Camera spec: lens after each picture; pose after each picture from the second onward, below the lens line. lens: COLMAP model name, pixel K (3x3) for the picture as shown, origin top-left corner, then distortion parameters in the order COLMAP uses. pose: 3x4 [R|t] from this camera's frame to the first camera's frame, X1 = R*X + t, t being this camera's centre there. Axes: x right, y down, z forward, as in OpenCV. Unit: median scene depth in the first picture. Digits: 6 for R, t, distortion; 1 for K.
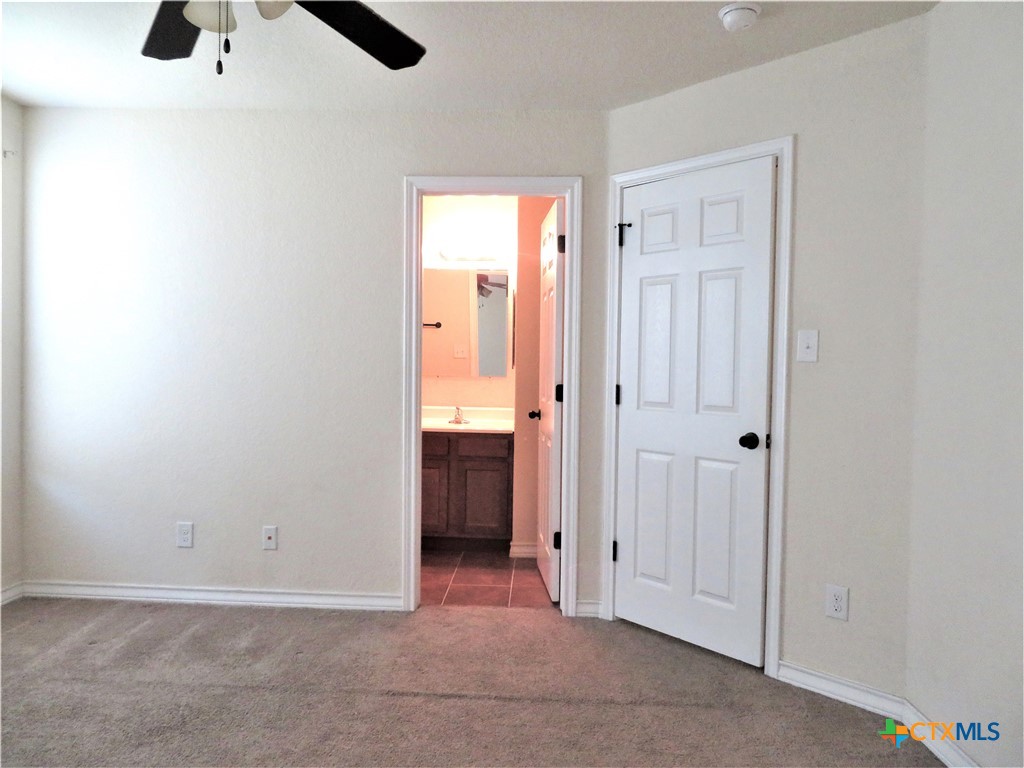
lens RADIAL K [[731.1, 0, 509.6], [0, 731.1, 382.8], [0, 0, 1]] dist [-0.012630, 0.006571]
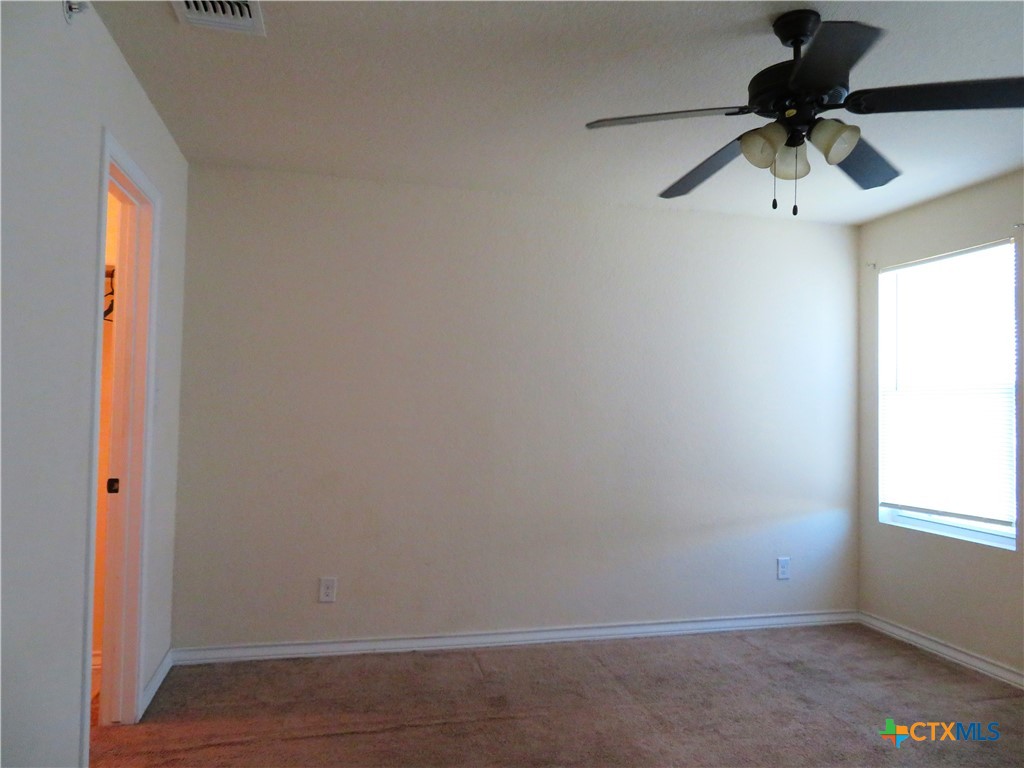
lens RADIAL K [[731.1, 0, 509.6], [0, 731.1, 382.8], [0, 0, 1]] dist [-0.012630, 0.006571]
pose [[-0.959891, -0.042616, -0.277115, 0.207484], [-0.038258, 0.999045, -0.021117, -0.034900], [0.277750, -0.009668, -0.960605, 0.985201]]
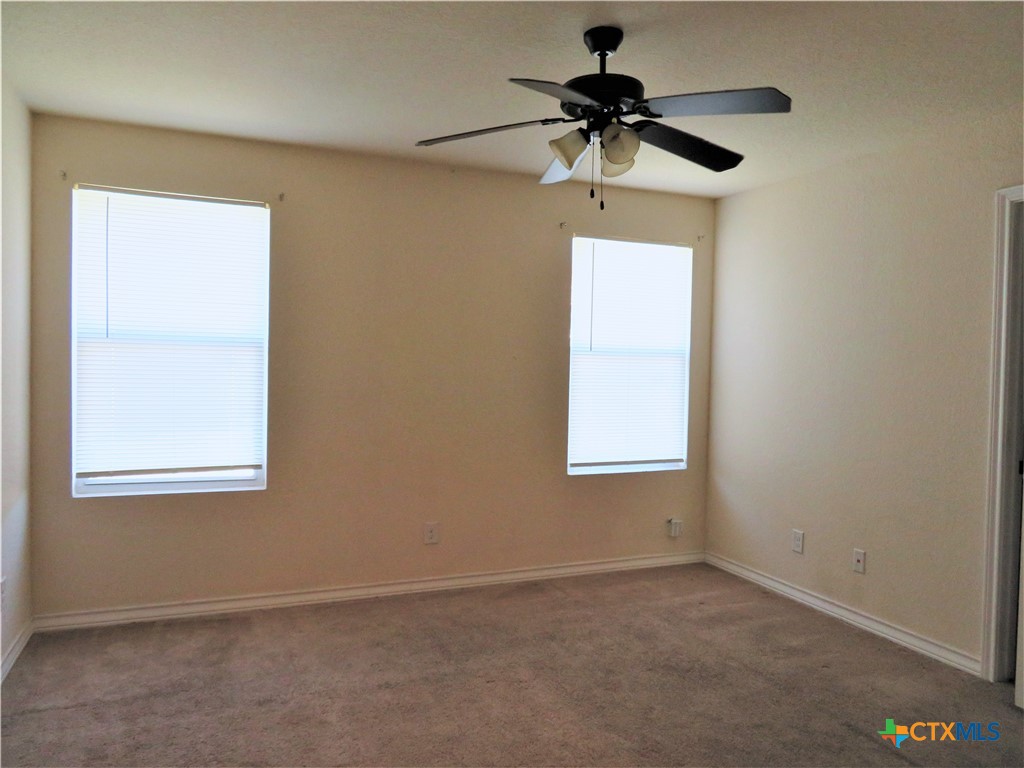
lens RADIAL K [[731.1, 0, 509.6], [0, 731.1, 382.8], [0, 0, 1]] dist [-0.012630, 0.006571]
pose [[0.423087, 0.017347, -0.905923, 0.413232], [-0.033642, 0.999428, 0.003426, -0.031278], [0.905464, 0.029028, 0.423428, 0.094747]]
